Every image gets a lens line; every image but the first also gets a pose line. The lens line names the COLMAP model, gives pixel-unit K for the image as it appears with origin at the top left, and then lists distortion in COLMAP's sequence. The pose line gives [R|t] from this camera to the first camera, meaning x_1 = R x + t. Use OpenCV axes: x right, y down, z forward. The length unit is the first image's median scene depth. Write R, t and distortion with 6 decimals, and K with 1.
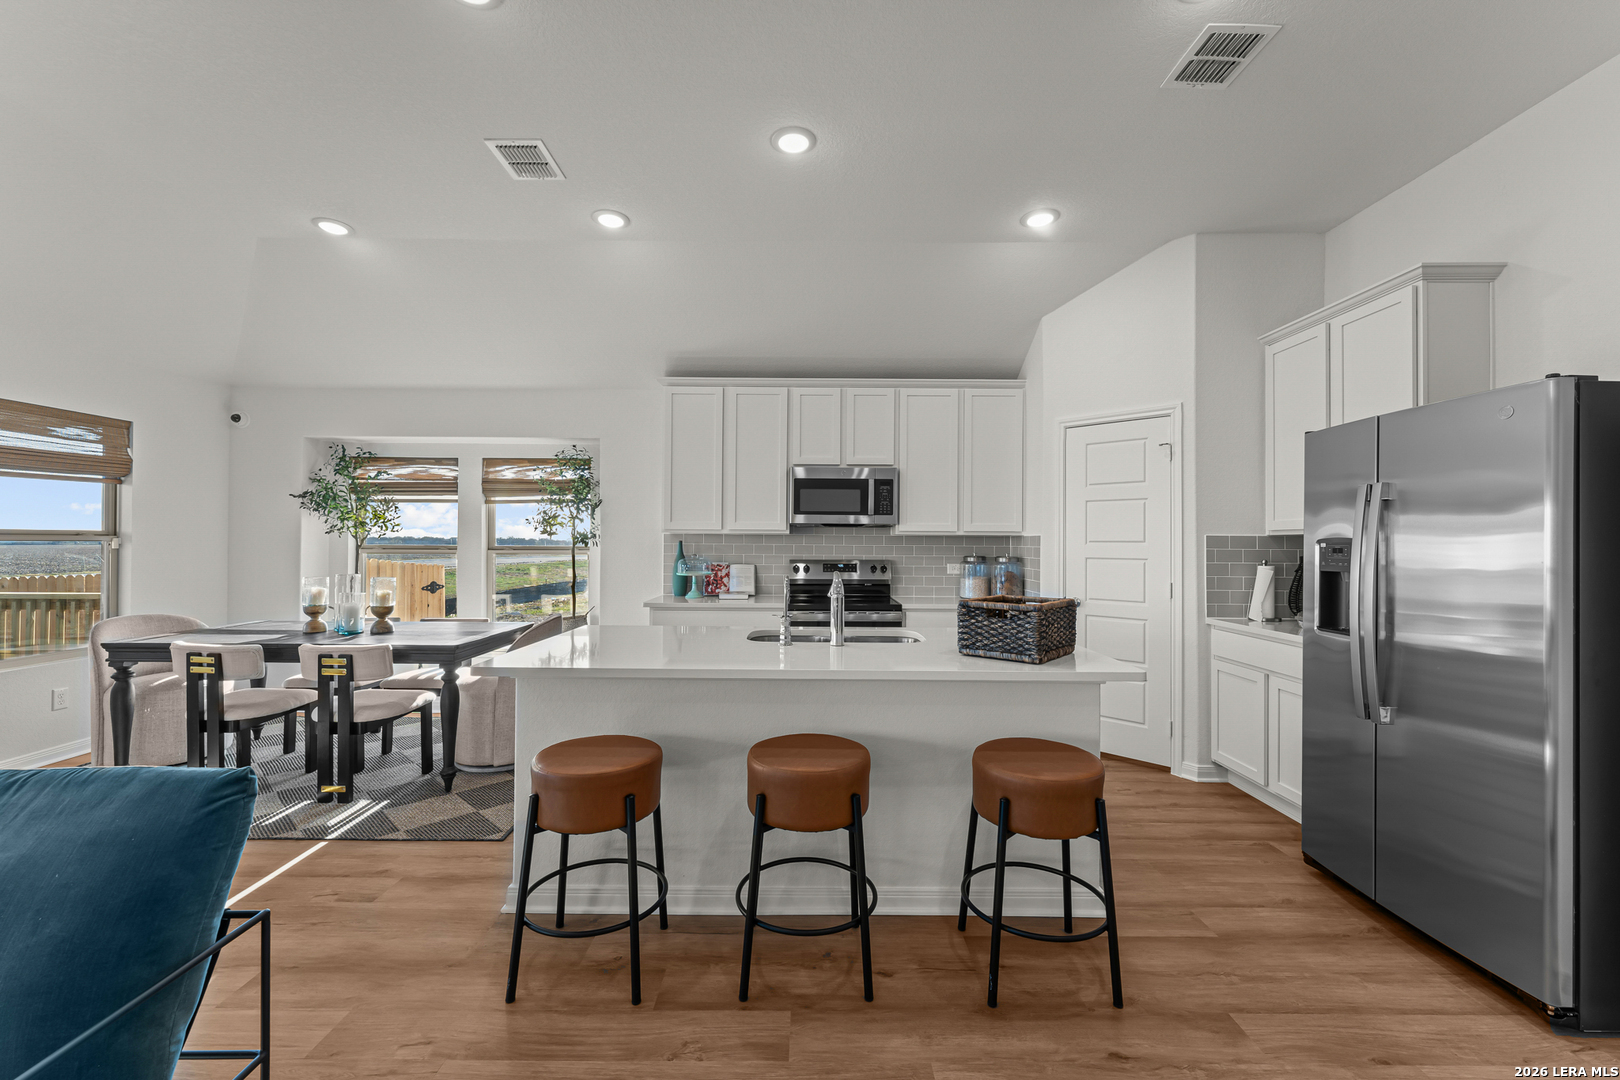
lens RADIAL K [[653.4, 0, 810.7], [0, 653.4, 537.3], [0, 0, 1]] dist [-0.000750, 0.000300]
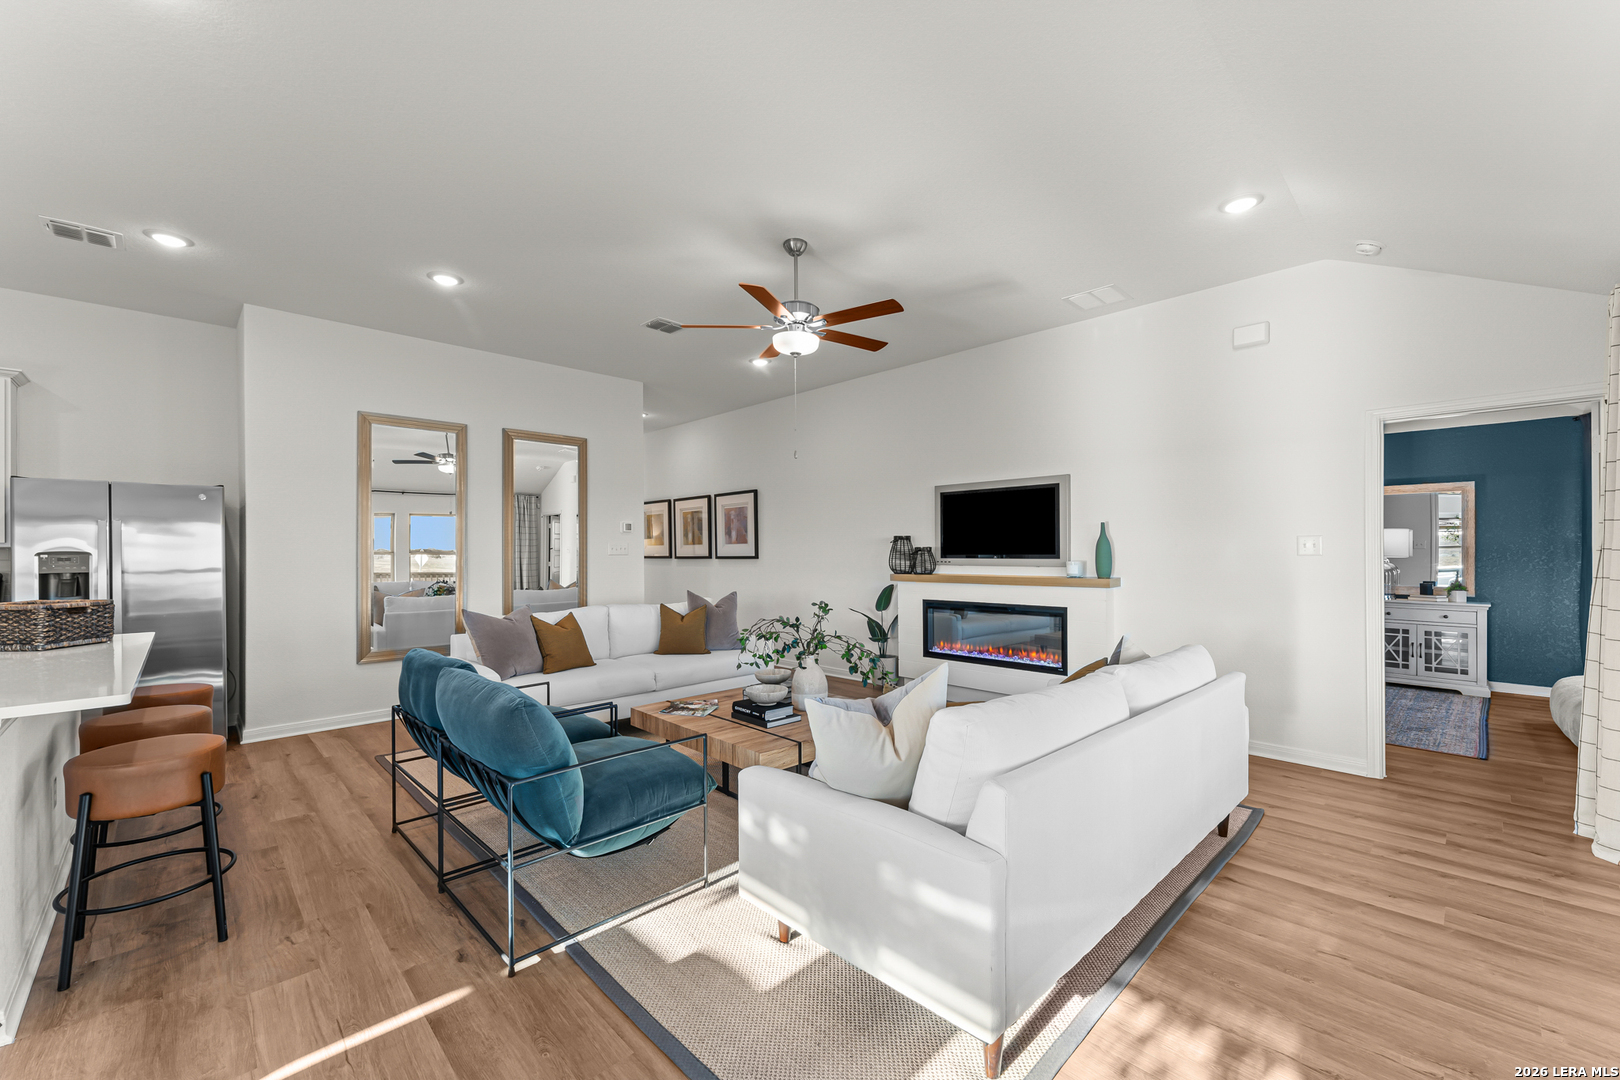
lens RADIAL K [[653.4, 0, 808.8], [0, 653.4, 544.0], [0, 0, 1]] dist [-0.000750, 0.000300]
pose [[-0.694741, 0.003554, 0.719251, -1.193896], [0.000274, 0.999989, -0.004676, -0.007093], [-0.719260, -0.003052, -0.694735, 0.614138]]
